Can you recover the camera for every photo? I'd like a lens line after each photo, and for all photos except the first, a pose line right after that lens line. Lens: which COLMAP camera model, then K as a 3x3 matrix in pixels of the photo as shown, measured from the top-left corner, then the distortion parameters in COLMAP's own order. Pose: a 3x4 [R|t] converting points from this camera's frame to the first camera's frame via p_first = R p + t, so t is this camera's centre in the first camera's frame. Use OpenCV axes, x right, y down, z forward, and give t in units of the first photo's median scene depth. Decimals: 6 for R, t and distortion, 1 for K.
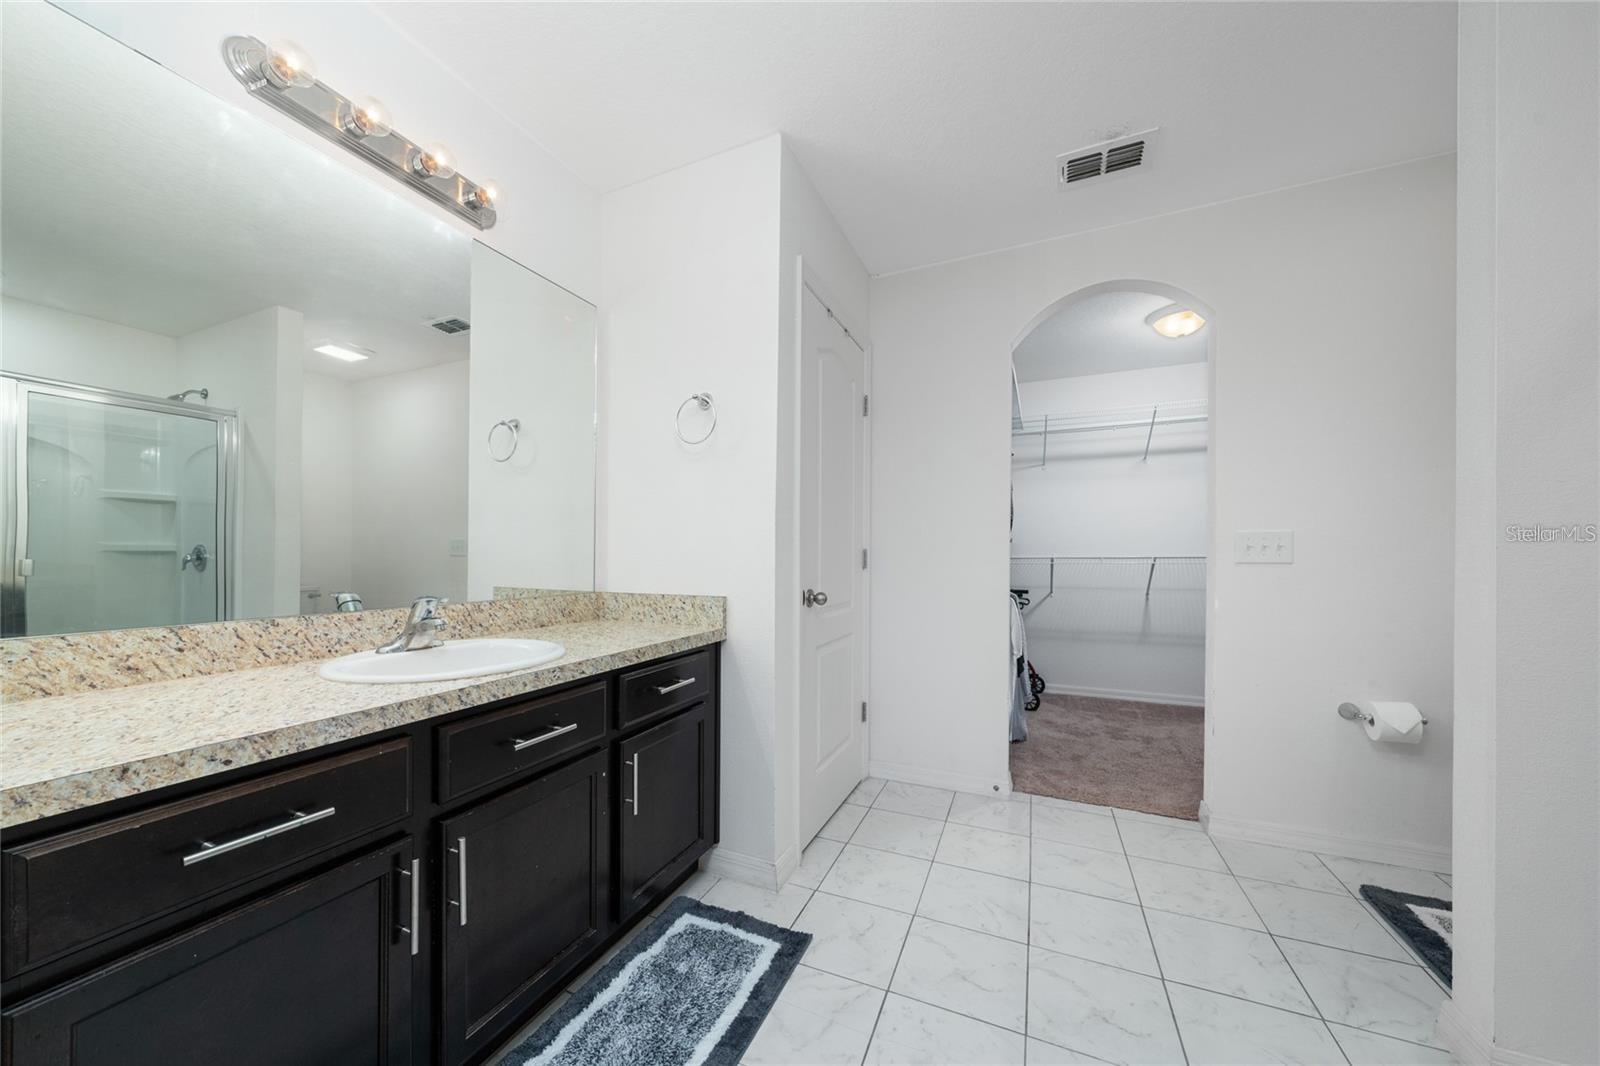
lens RADIAL K [[552.2, 0, 792.9], [0, 552.2, 559.1], [0, 0, 1]] dist [0.002724, 0.000210]
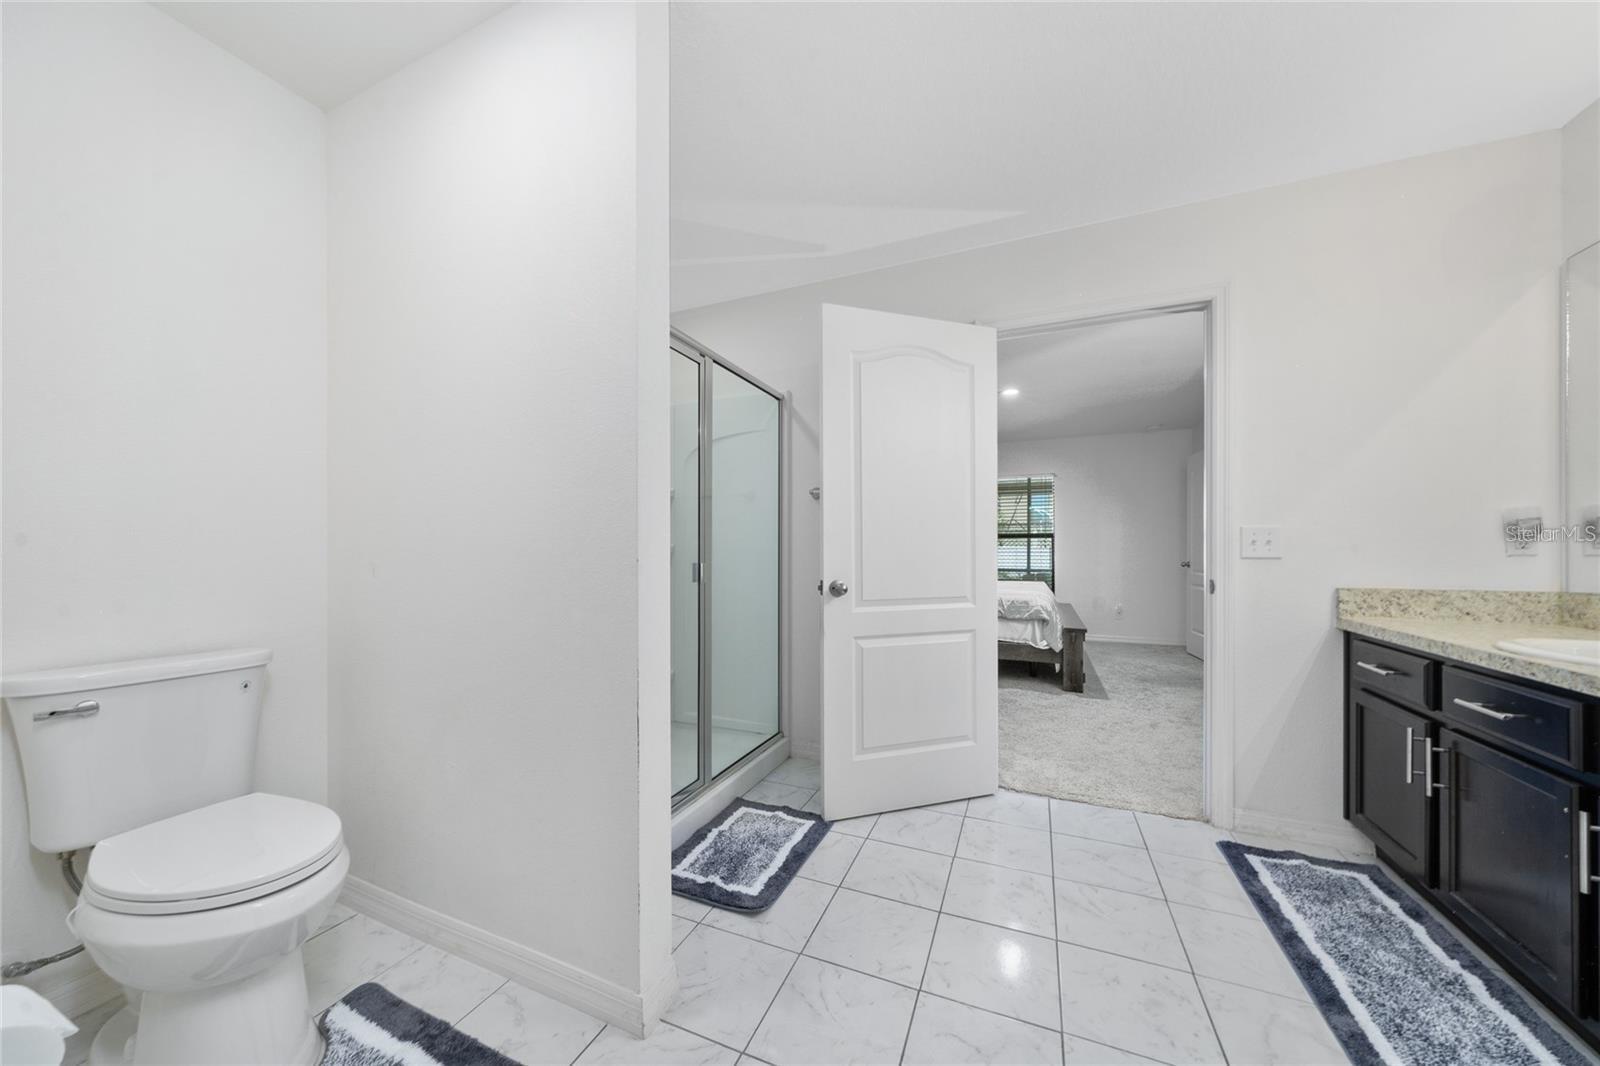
lens RADIAL K [[552.2, 0, 795.1], [0, 552.2, 548.7], [0, 0, 1]] dist [0.002724, 0.000210]
pose [[-0.999754, 0.000590, -0.022181, 1.115218], [0.000447, 0.999979, 0.006457, -0.018267], [0.022184, 0.006446, -0.999733, 2.395974]]
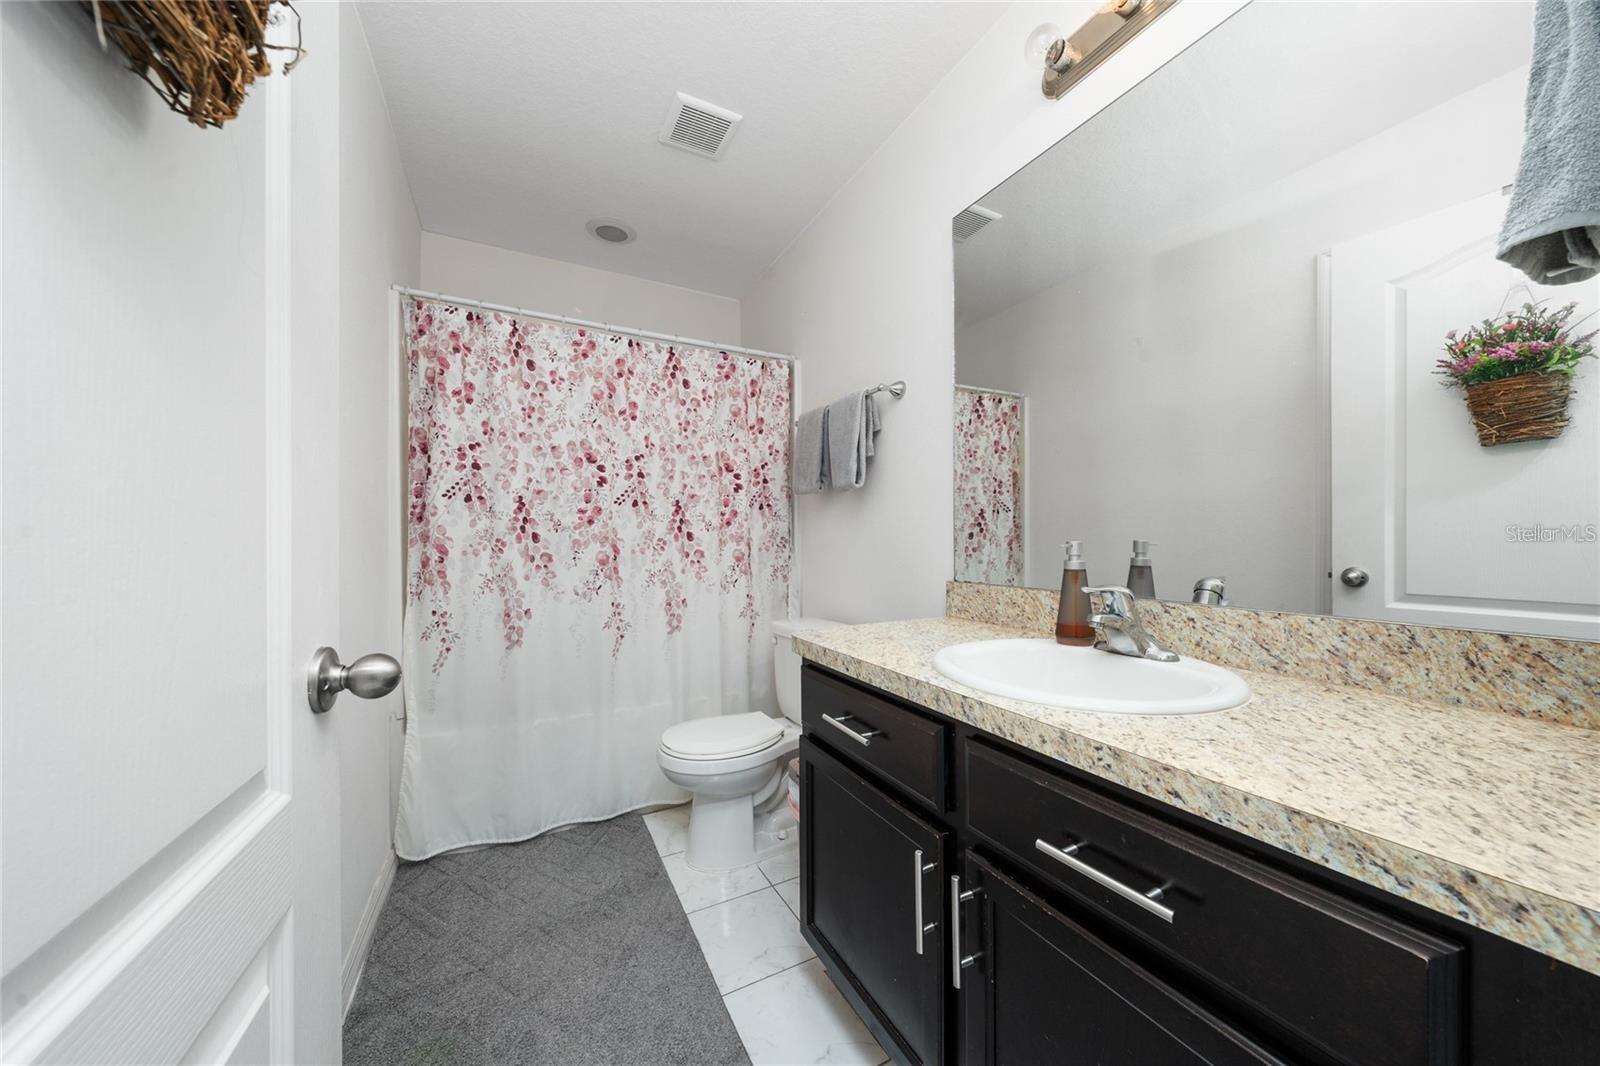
lens RADIAL K [[552.2, 0, 795.5], [0, 552.2, 533.3], [0, 0, 1]] dist [0.002724, 0.000210]
pose [[-0.605937, 0.005982, -0.795490, 0.187159], [0.007698, 0.999969, 0.001656, -0.005906], [0.795476, -0.005120, -0.605964, 1.288881]]
